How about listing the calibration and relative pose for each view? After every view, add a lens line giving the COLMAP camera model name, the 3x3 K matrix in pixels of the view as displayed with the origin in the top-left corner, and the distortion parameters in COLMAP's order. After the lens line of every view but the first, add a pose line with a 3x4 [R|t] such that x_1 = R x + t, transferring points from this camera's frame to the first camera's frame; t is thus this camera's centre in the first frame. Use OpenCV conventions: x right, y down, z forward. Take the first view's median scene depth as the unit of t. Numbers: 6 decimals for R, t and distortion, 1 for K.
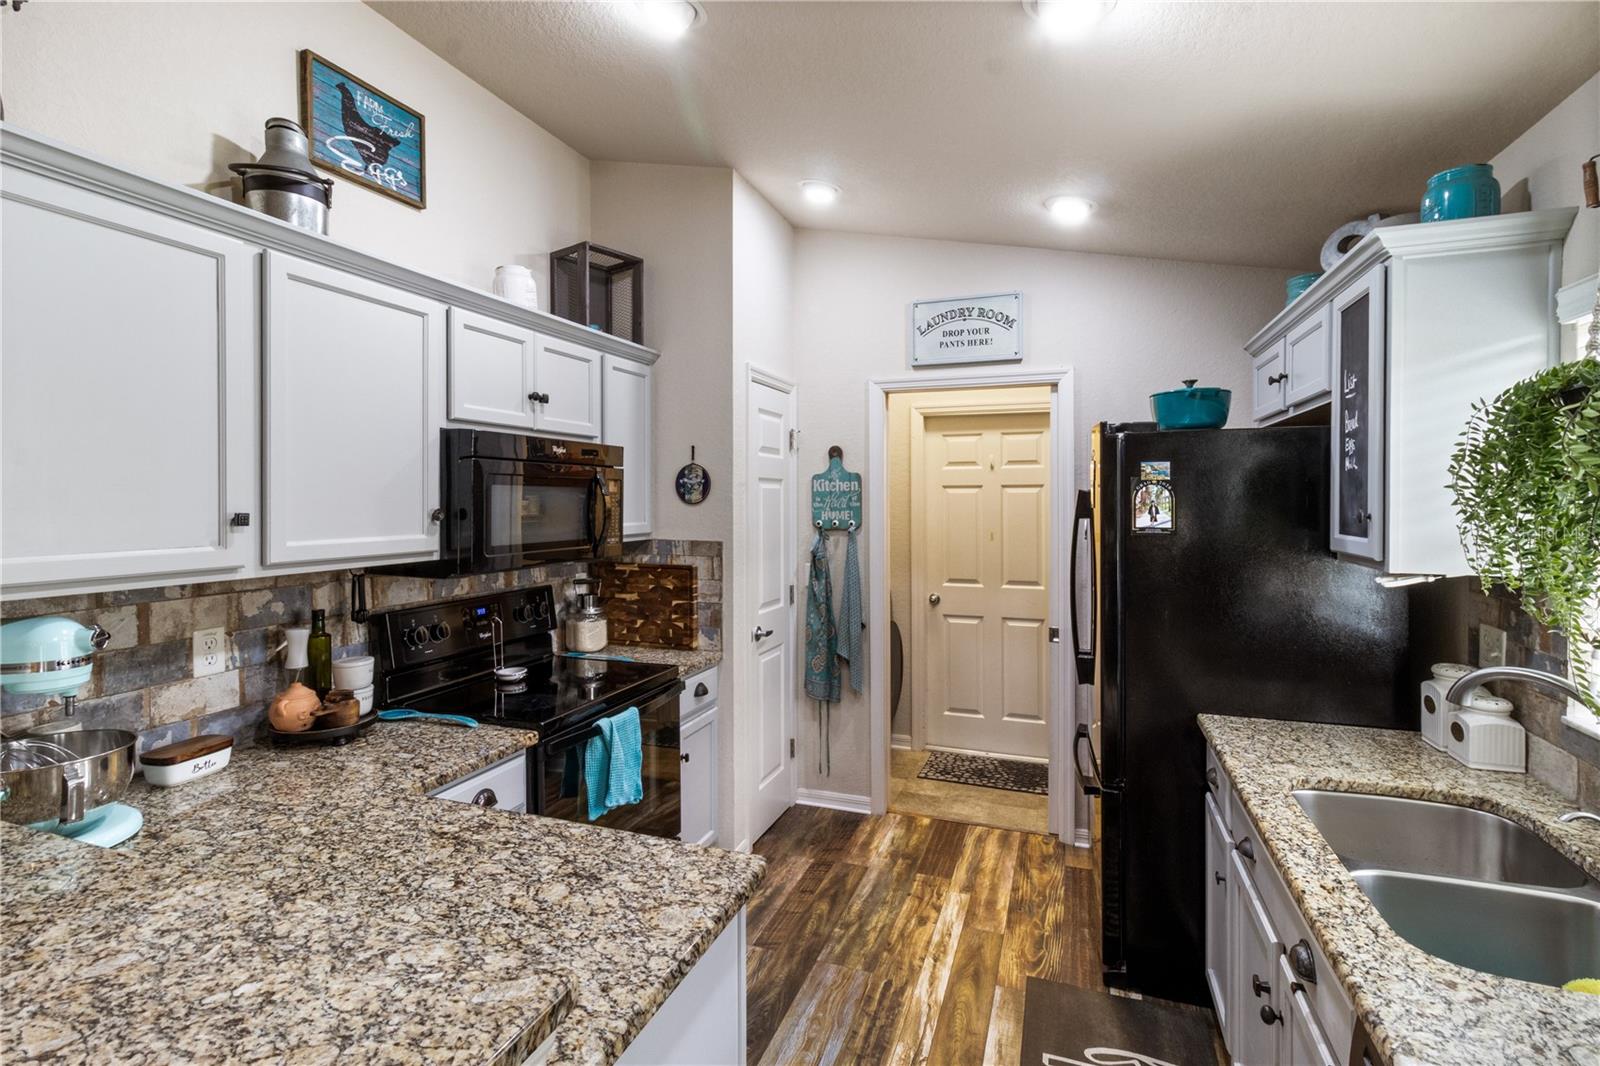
lens RADIAL K [[752.5, 0, 797.9], [0, 752.5, 506.2], [0, 0, 1]] dist [0.002209, 0.000218]
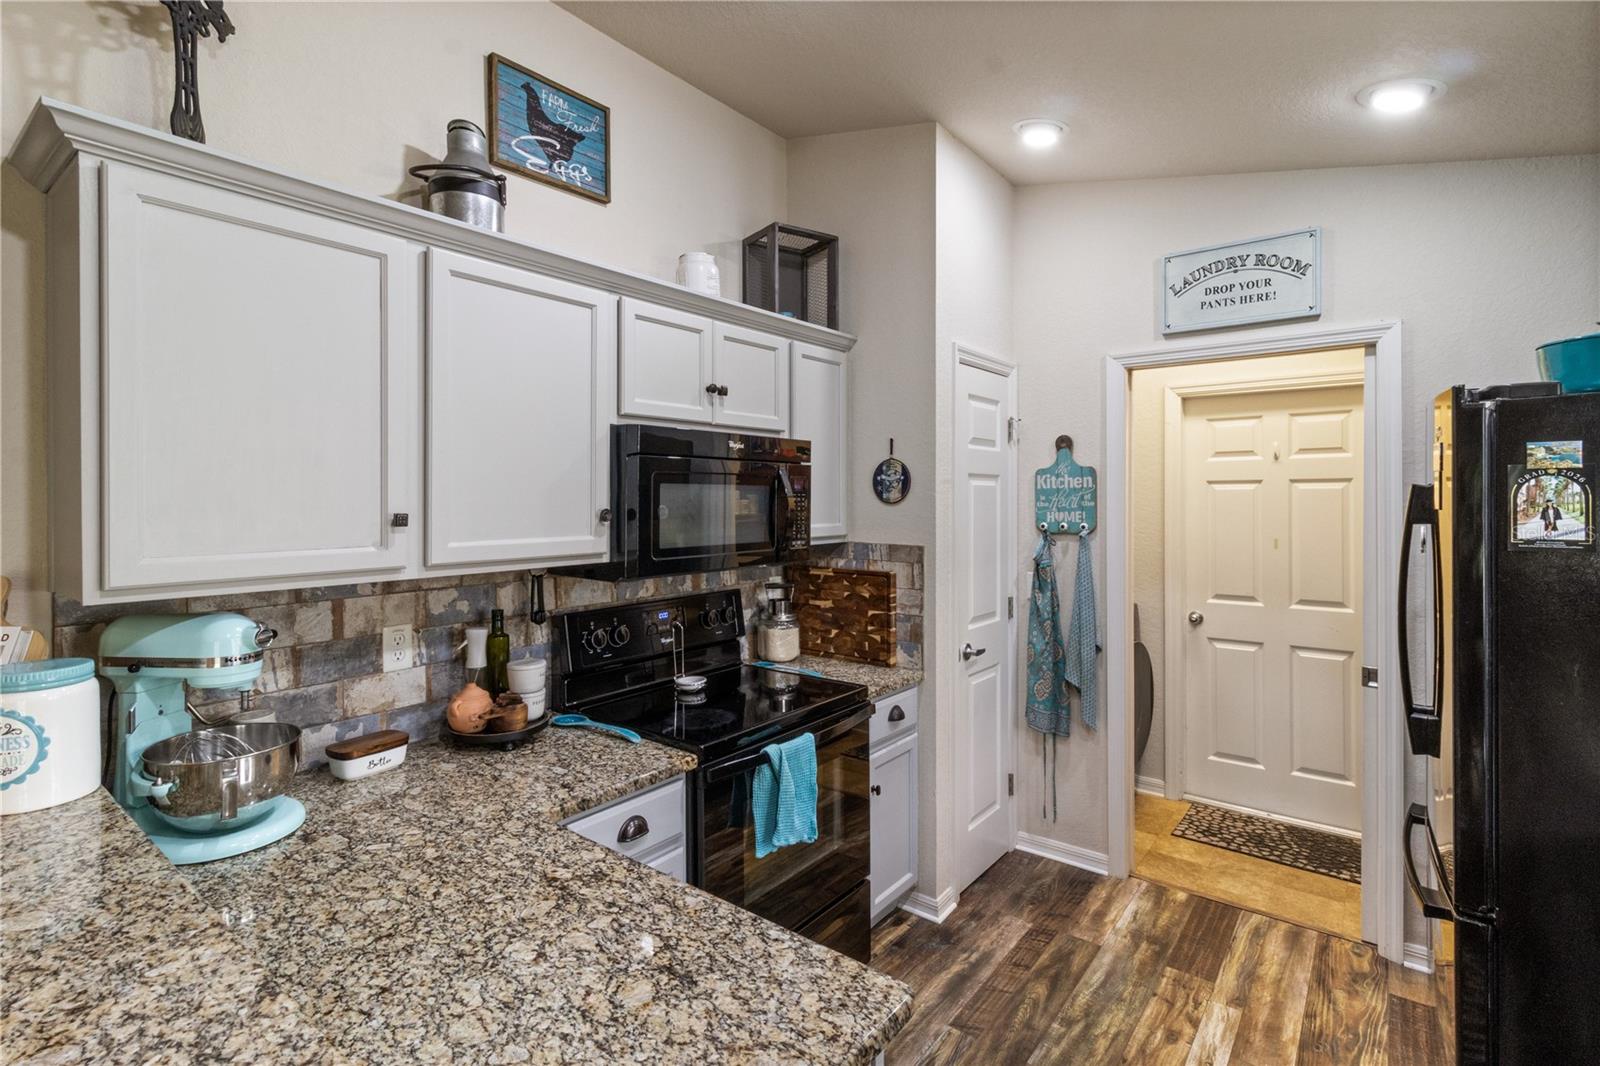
lens RADIAL K [[752.5, 0, 796.3], [0, 752.5, 503.0], [0, 0, 1]] dist [0.002209, 0.000218]
pose [[0.950185, 0.000615, -0.311685, 0.041200], [-0.001271, 0.999997, -0.001902, -0.002181], [0.311683, 0.002204, 0.950184, 0.143102]]
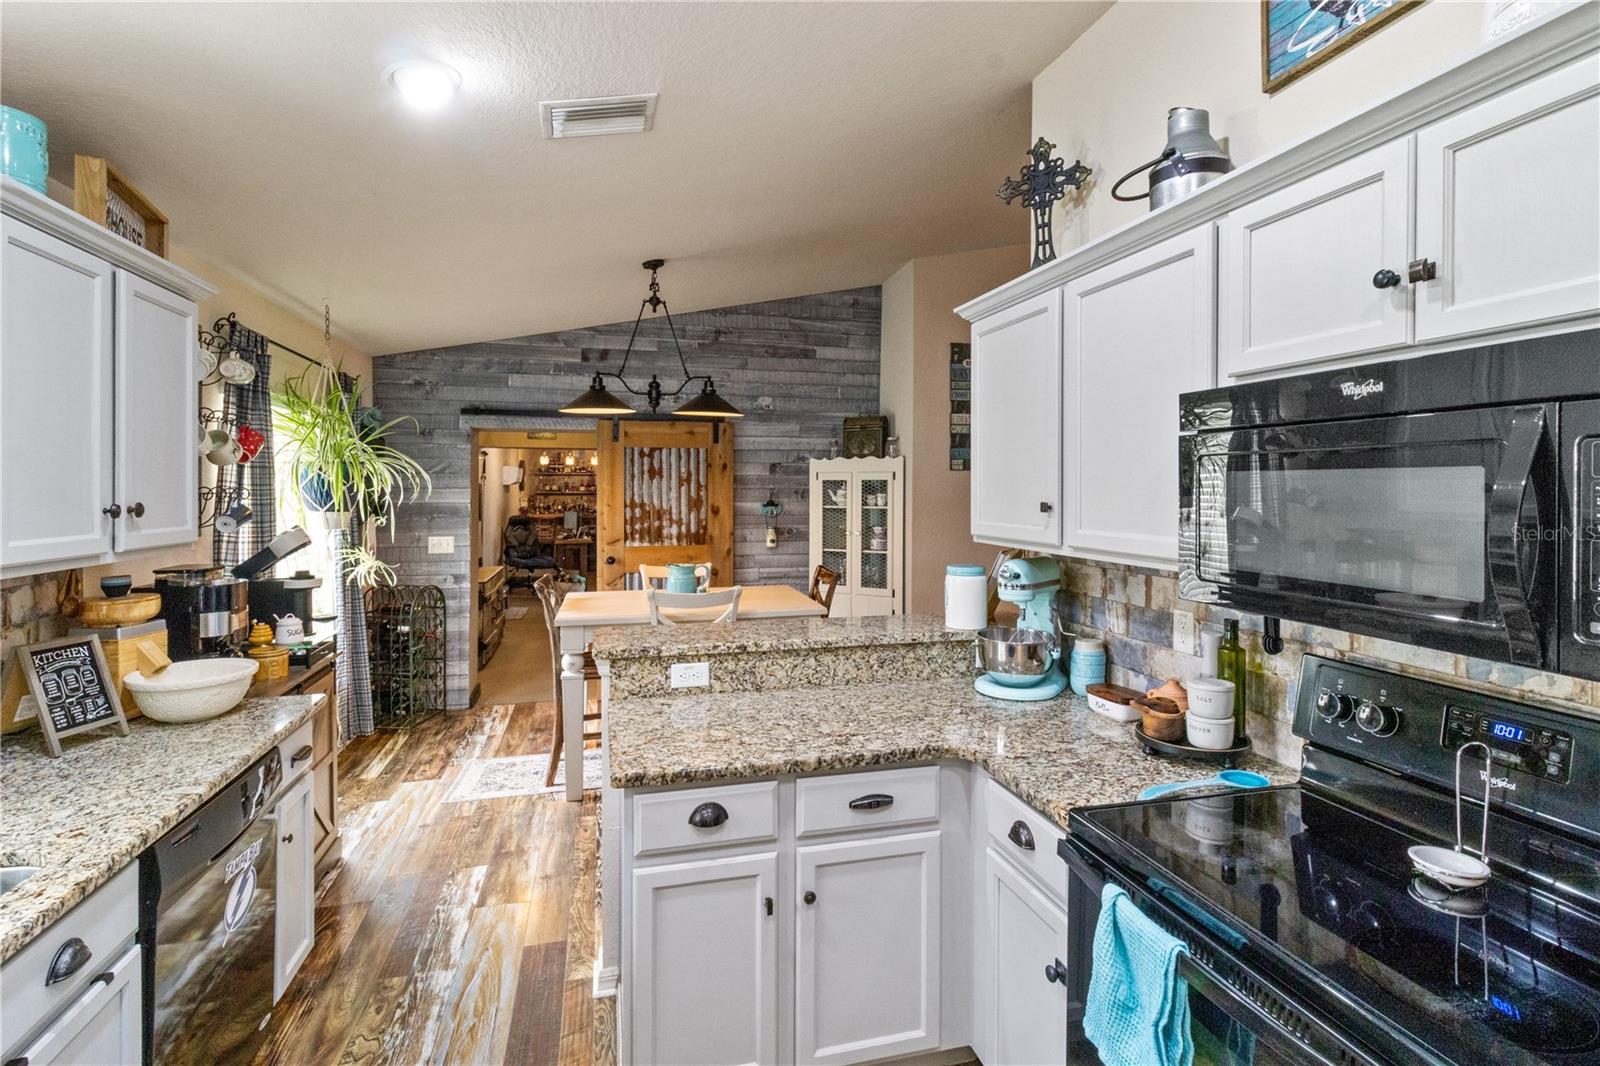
lens RADIAL K [[752.5, 0, 795.2], [0, 752.5, 488.9], [0, 0, 1]] dist [0.002209, 0.000218]
pose [[-0.824244, -0.000060, -0.566234, 0.223130], [-0.007685, 0.999909, 0.011080, -0.015666], [0.566182, 0.013484, -0.824170, 1.174061]]
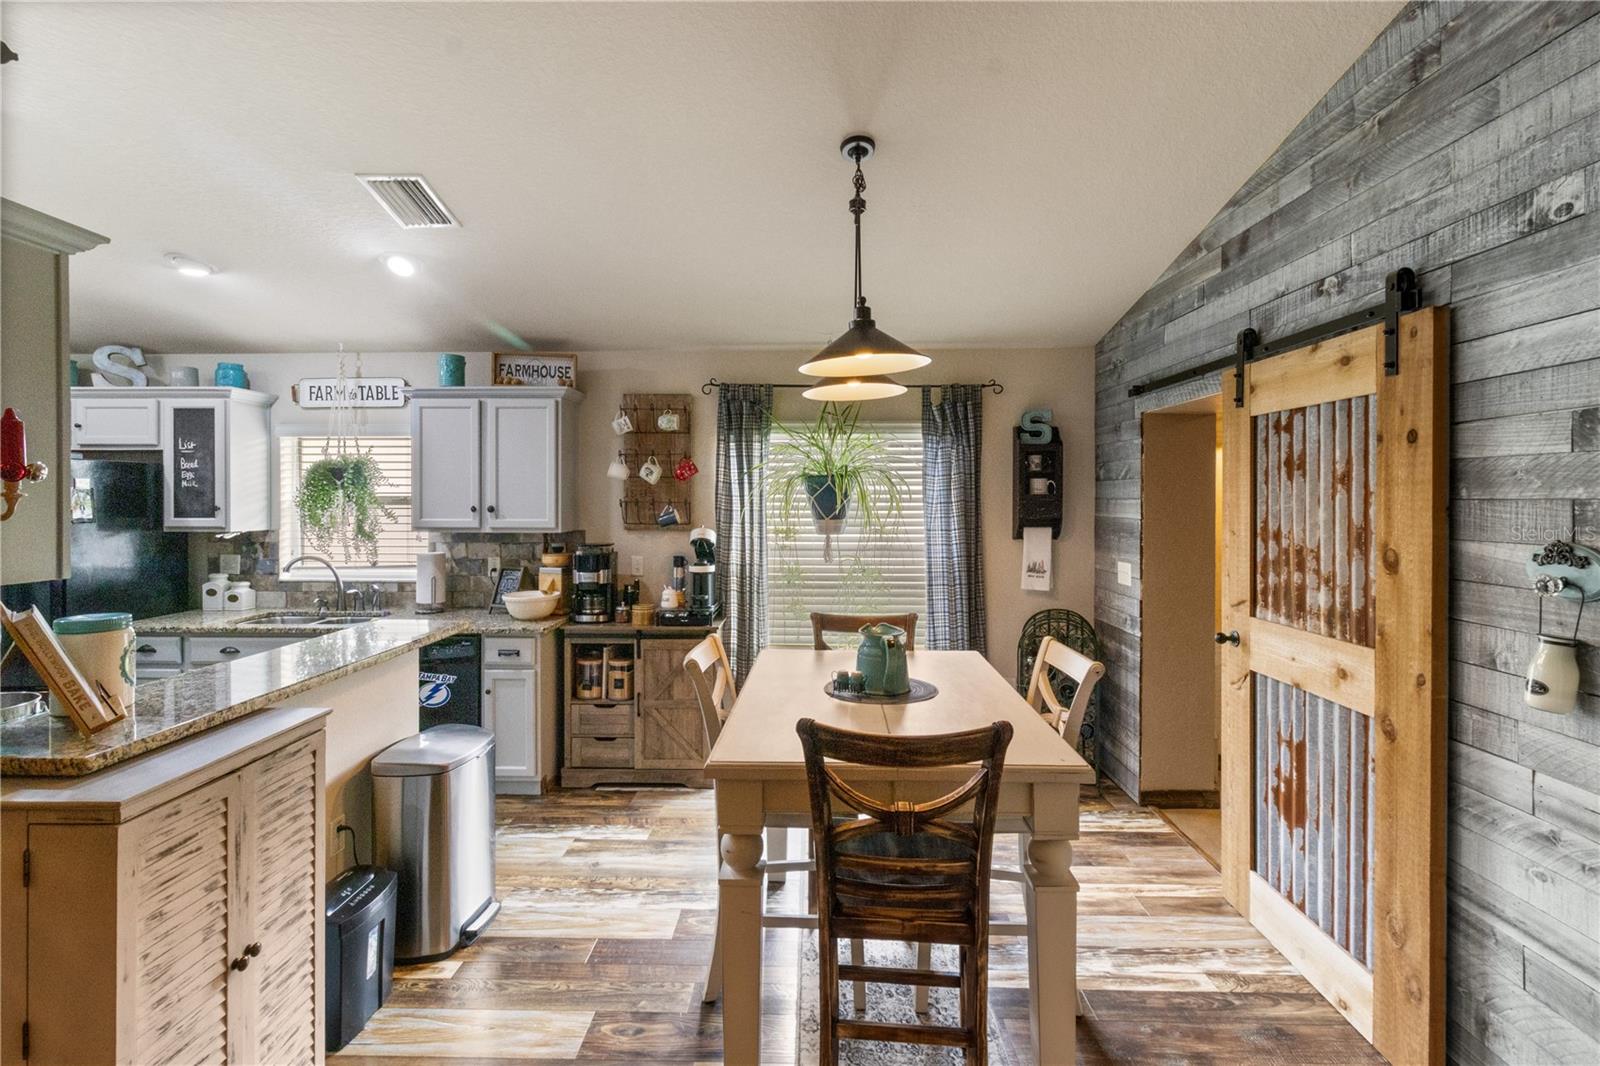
lens RADIAL K [[752.5, 0, 791.8], [0, 752.5, 504.4], [0, 0, 1]] dist [0.002209, 0.000218]
pose [[-0.316580, -0.006323, 0.948545, -1.434391], [0.011603, 0.999877, 0.010538, -0.001429], [-0.948495, 0.014342, -0.316468, 0.056605]]
